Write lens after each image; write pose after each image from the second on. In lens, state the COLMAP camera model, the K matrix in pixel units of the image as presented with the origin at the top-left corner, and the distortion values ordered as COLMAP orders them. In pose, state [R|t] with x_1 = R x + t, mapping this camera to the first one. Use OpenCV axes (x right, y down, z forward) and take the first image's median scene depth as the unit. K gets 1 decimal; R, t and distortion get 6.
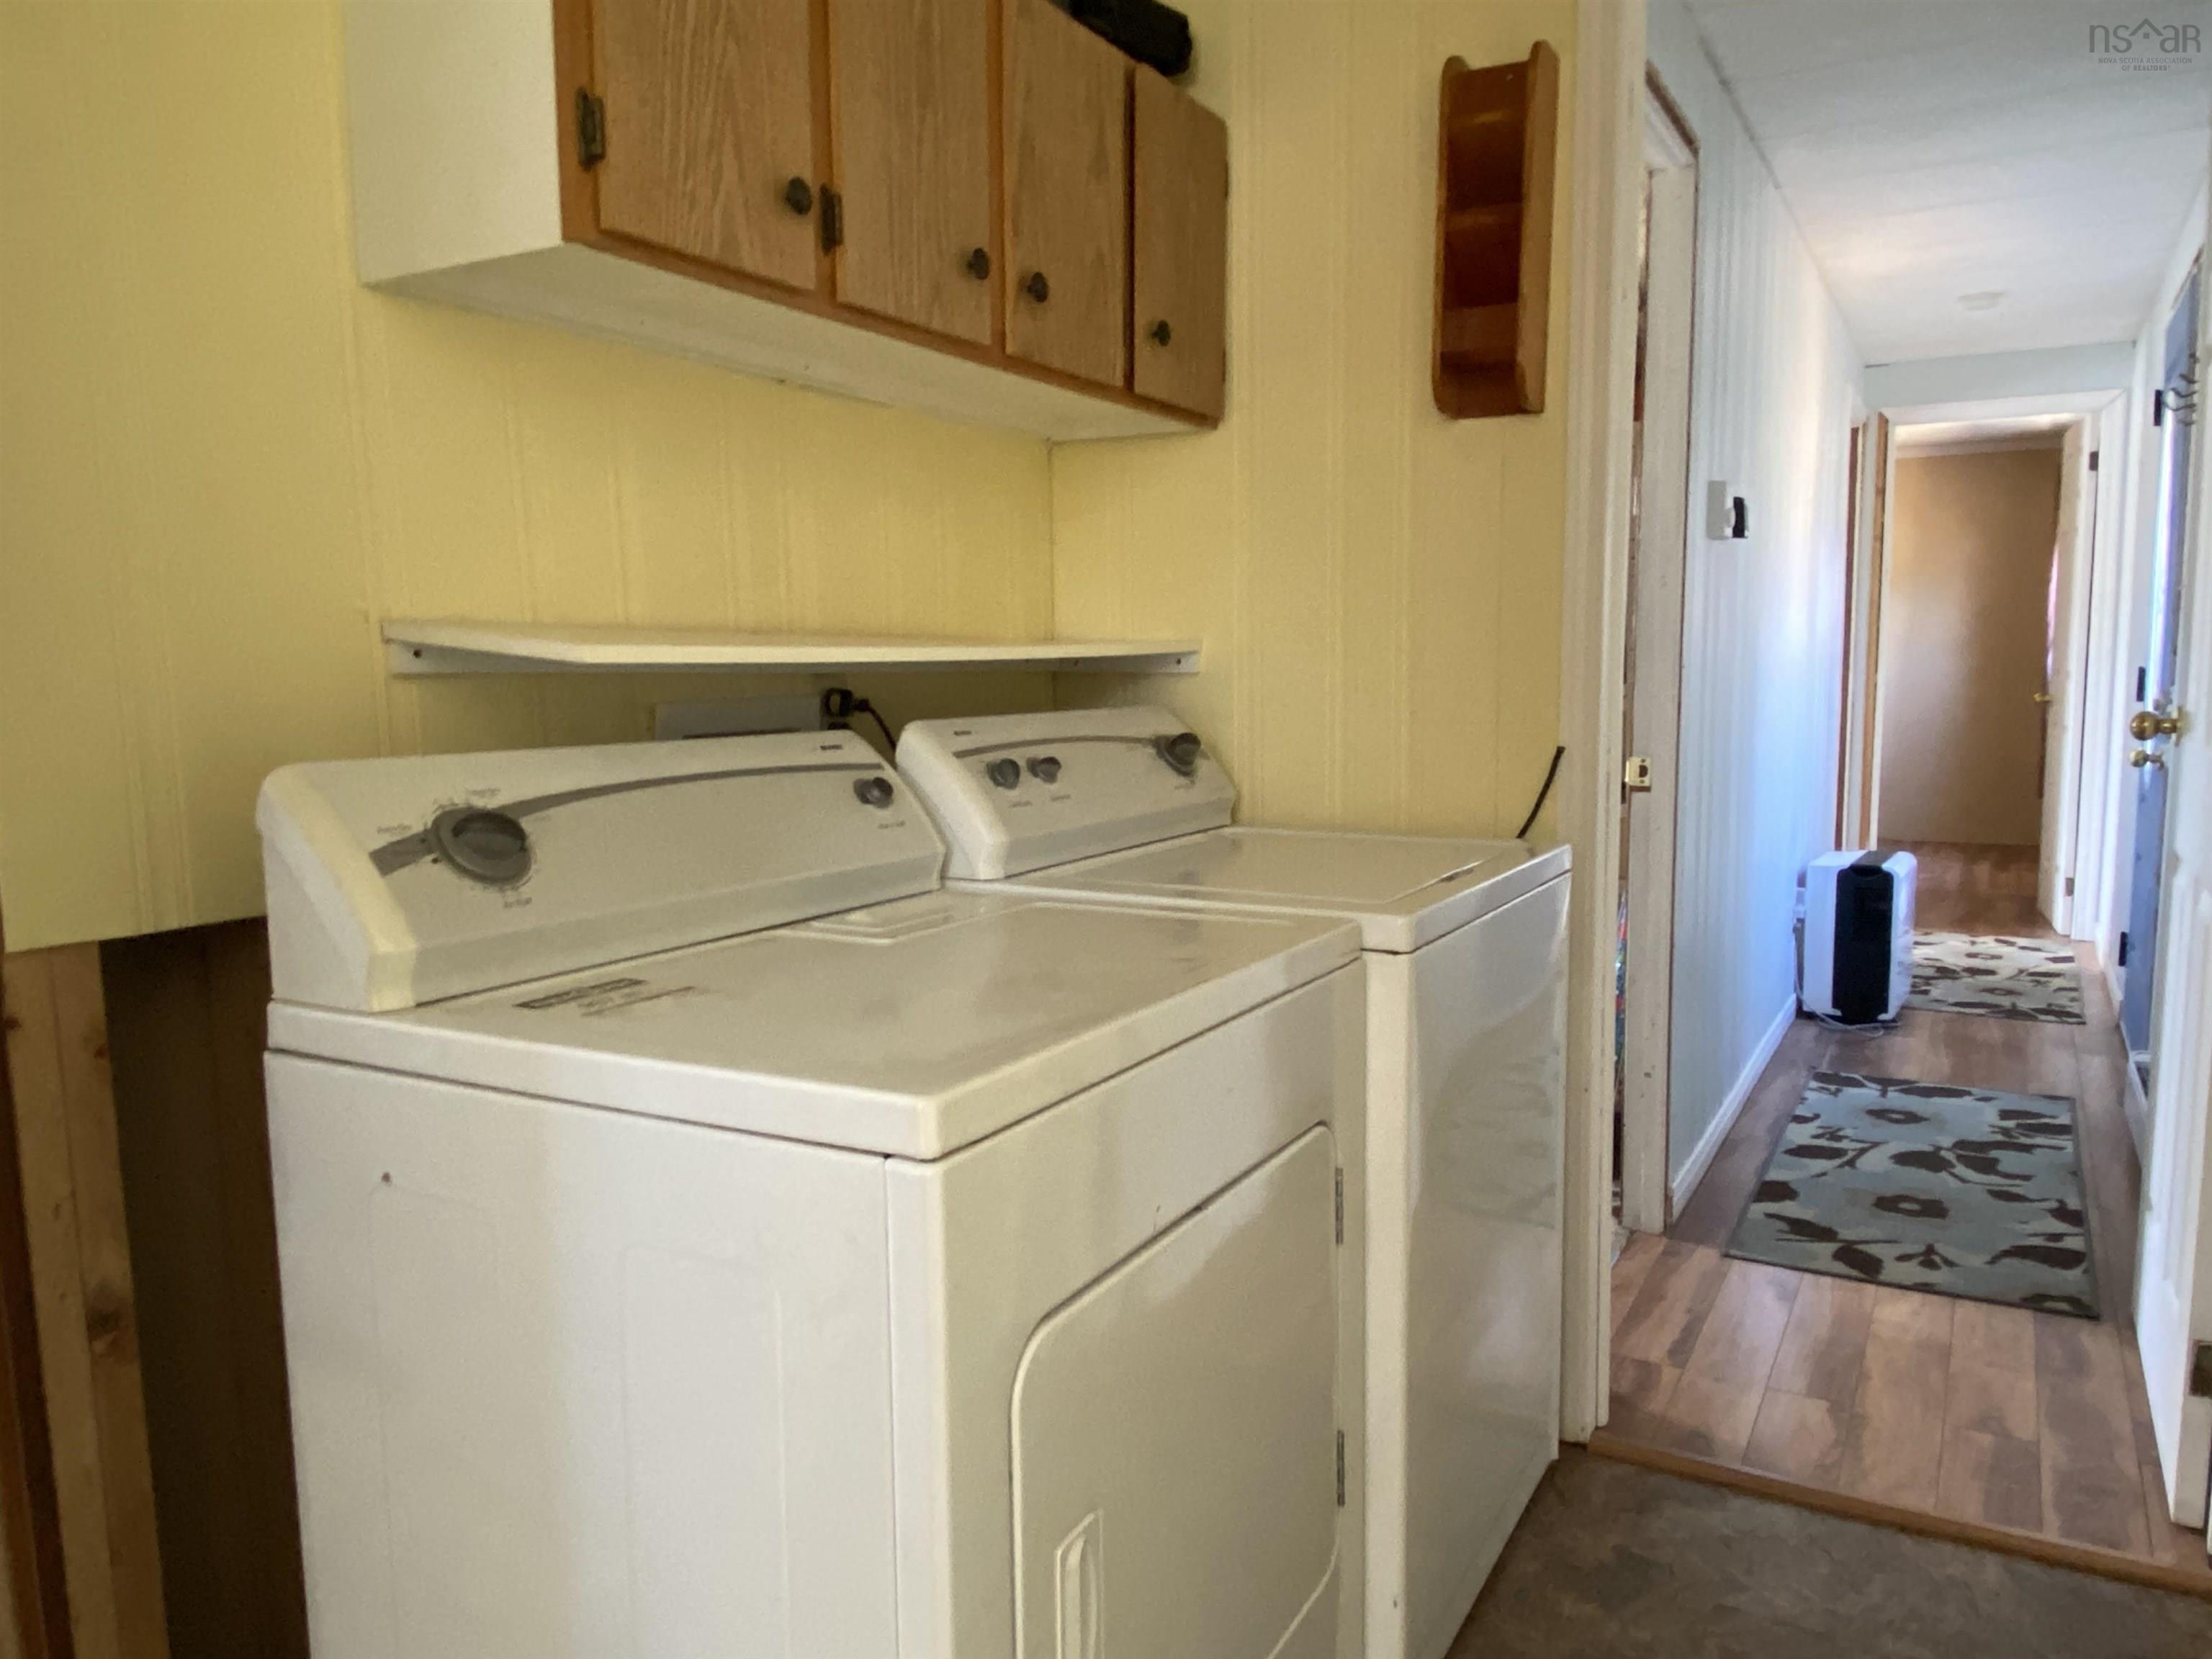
lens RADIAL K [[1595.3, 0, 1108.9], [0, 1595.3, 835.6], [0, 0, 1]] dist [0.059860, -0.041104]
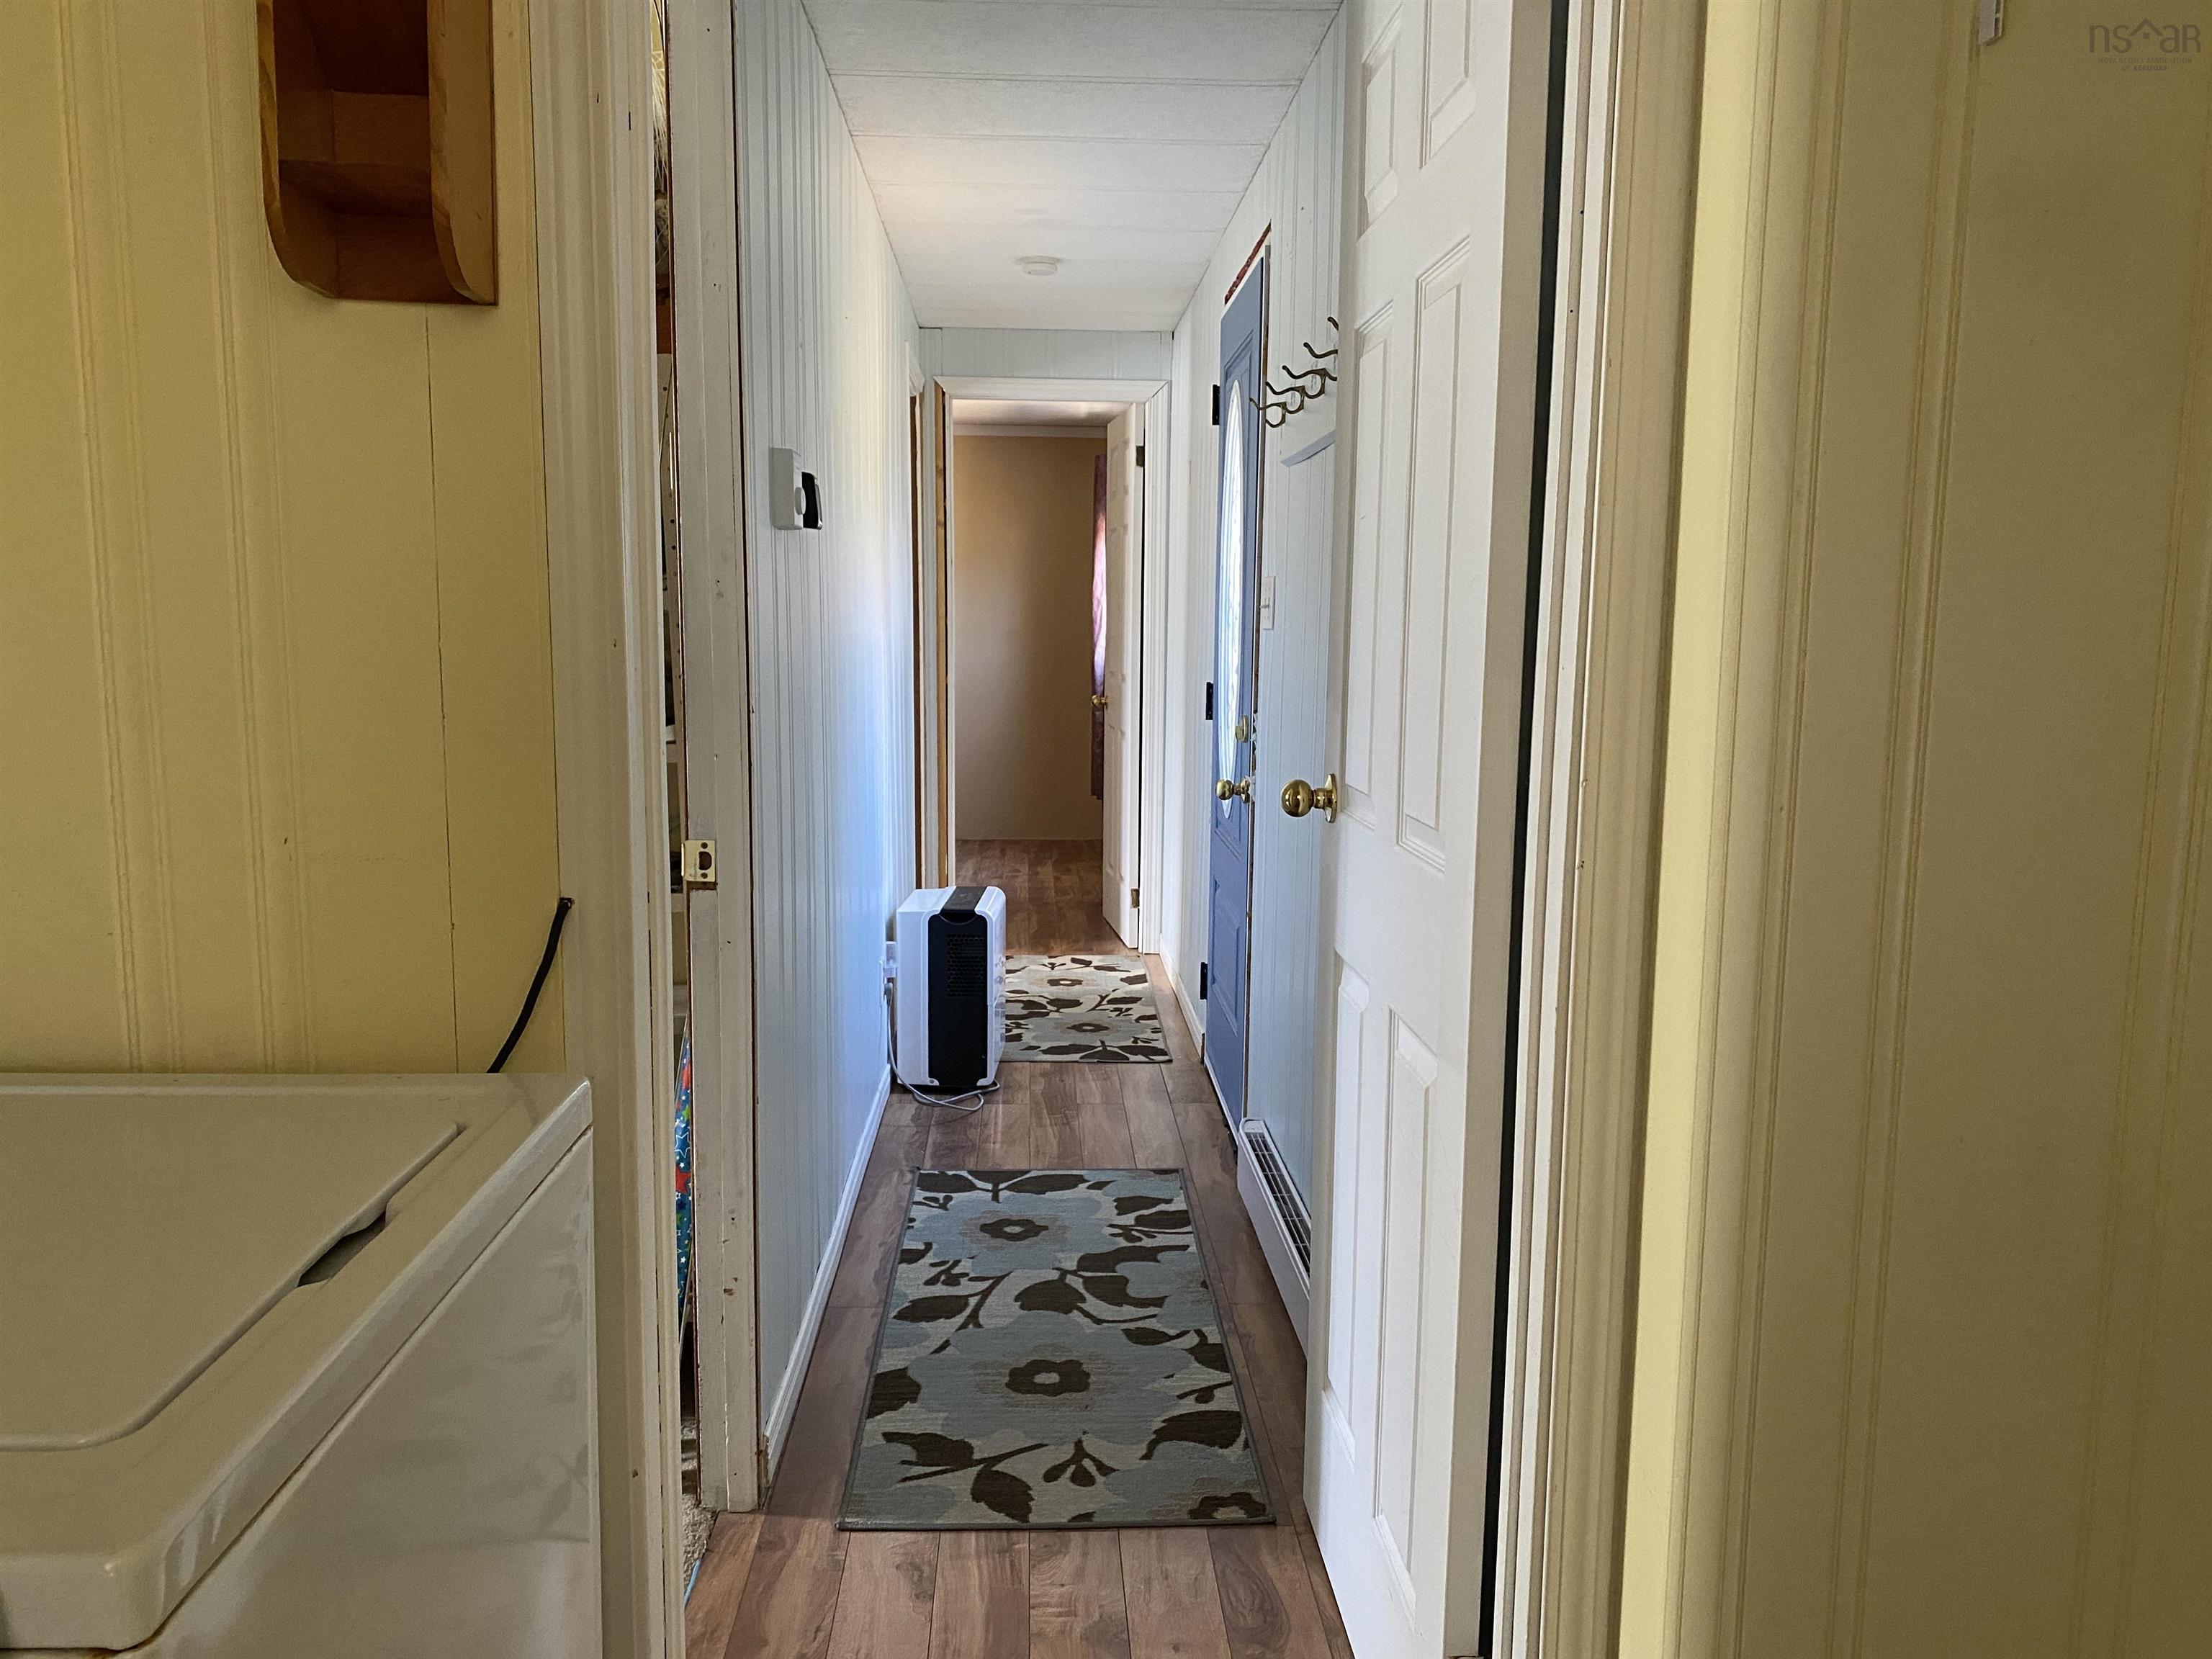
lens RADIAL K [[1686.1, 0, 1127.8], [0, 1686.1, 825.0], [0, 0, 1]] dist [0.028357, -0.017229]
pose [[0.842042, -0.046799, 0.537378, 0.083181], [0.039315, 0.998904, 0.025388, -0.058053], [-0.537978, -0.000251, 0.842959, 0.248240]]
